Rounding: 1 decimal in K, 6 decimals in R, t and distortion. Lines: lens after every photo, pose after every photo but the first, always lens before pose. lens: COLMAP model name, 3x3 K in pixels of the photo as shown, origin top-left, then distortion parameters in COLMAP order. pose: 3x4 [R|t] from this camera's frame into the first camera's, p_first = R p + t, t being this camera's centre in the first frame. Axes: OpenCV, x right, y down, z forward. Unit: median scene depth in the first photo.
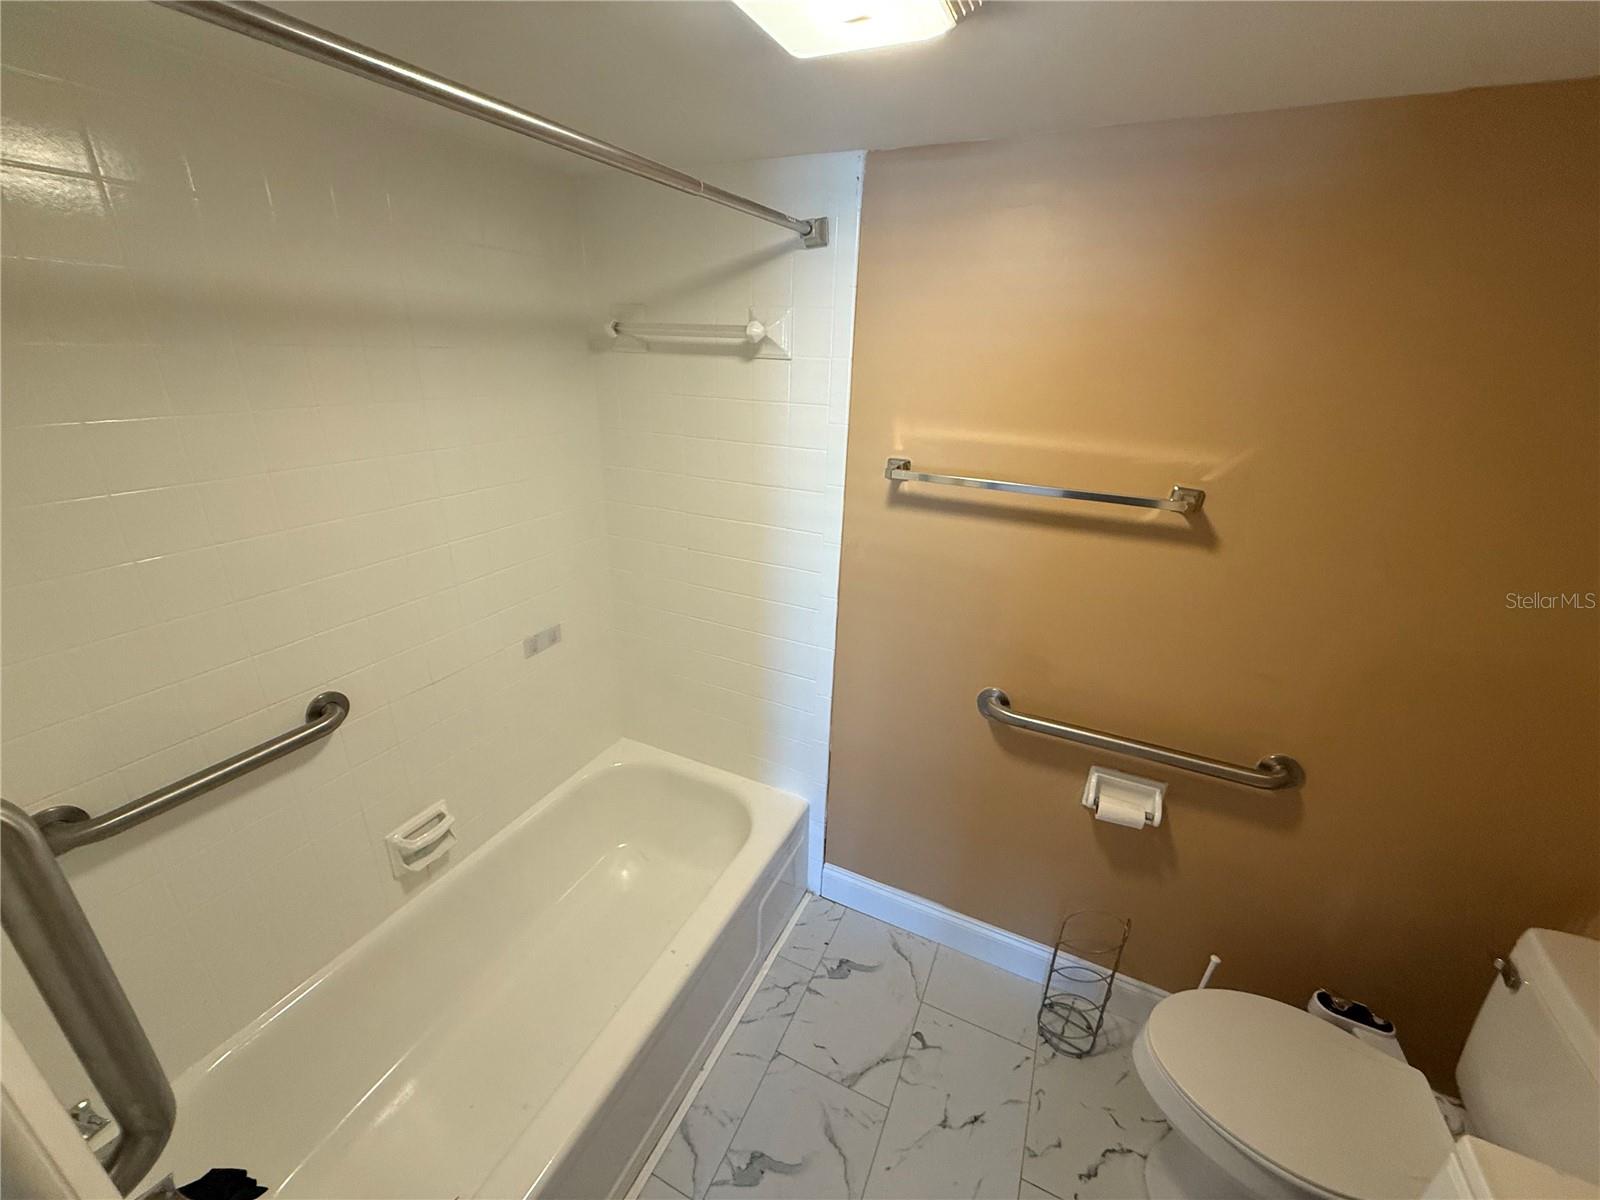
lens RADIAL K [[643.0, 0, 794.5], [0, 643.0, 600.7], [0, 0, 1]] dist [-0.000419, -0.000069]
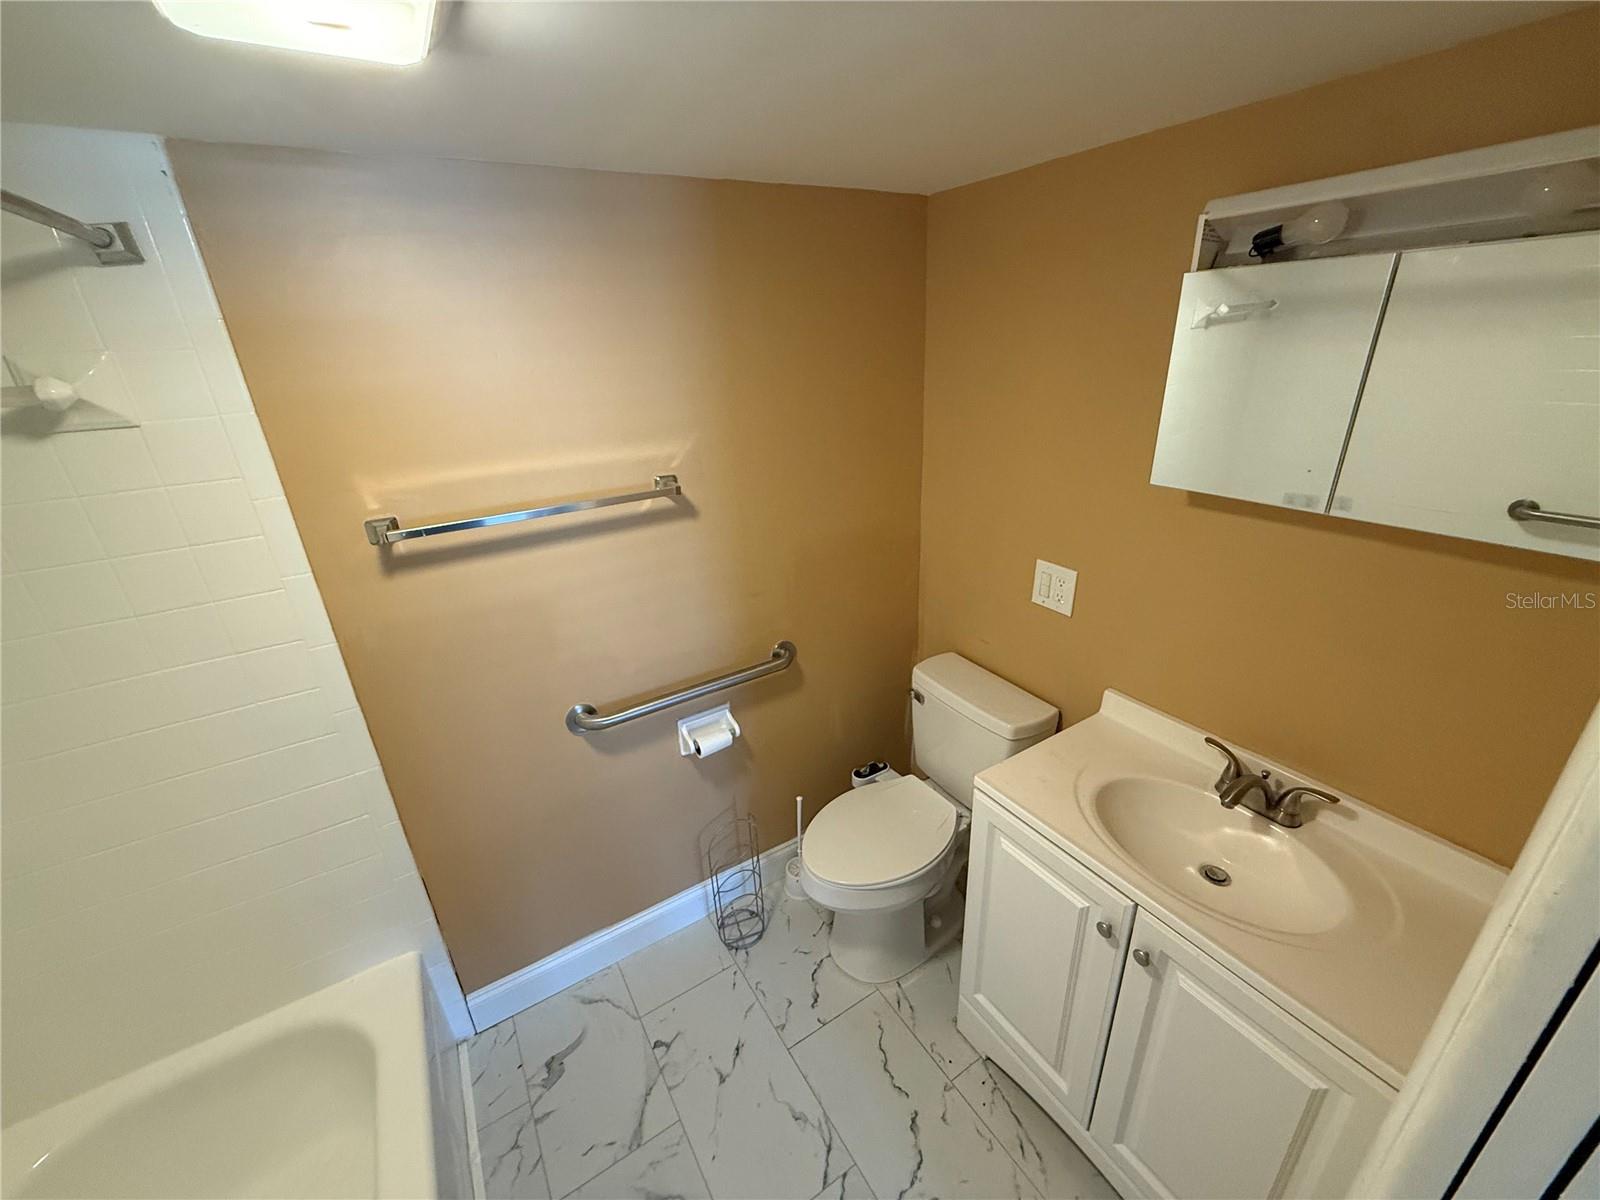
lens RADIAL K [[643.0, 0, 800.5], [0, 643.0, 598.8], [0, 0, 1]] dist [-0.000419, -0.000069]
pose [[0.530420, -0.370147, 0.762657, -0.225900], [0.366439, 0.911361, 0.187464, -0.082116], [-0.764445, 0.180033, 0.619041, 0.079137]]
